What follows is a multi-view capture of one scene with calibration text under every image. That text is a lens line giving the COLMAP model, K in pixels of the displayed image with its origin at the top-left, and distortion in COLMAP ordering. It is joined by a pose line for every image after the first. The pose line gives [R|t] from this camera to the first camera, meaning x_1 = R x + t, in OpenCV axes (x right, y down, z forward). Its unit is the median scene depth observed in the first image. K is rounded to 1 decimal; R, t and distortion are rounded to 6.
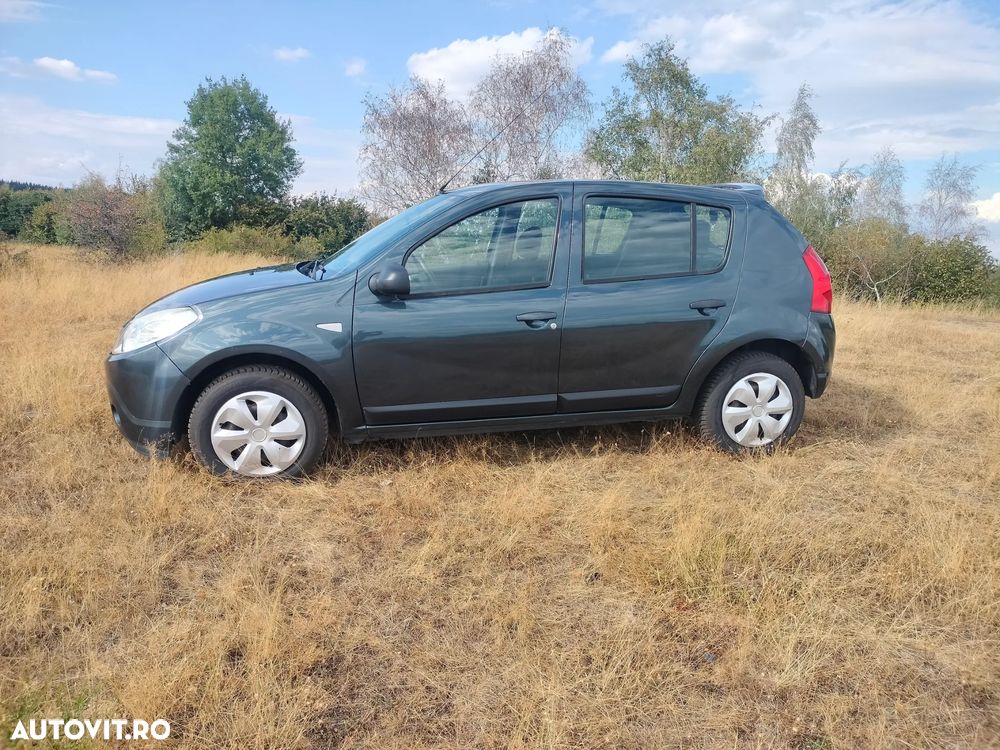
lens RADIAL K [[765.6, 0, 496.5], [0, 765.6, 378.3], [0, 0, 1]] dist [0.064500, -0.065547]
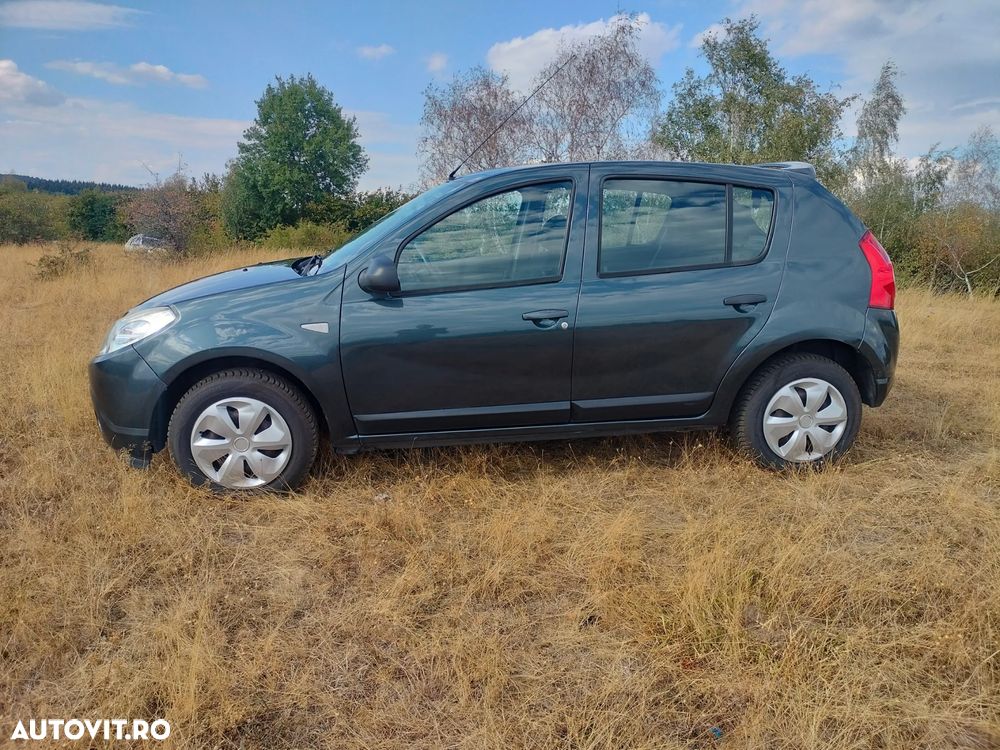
lens RADIAL K [[765.6, 0, 496.5], [0, 765.6, 378.3], [0, 0, 1]] dist [0.064500, -0.065547]
pose [[0.995801, 0.004138, -0.091454, 0.070596], [-0.003434, 0.999963, 0.007854, -0.012252], [0.091483, -0.007507, 0.995778, 0.096818]]
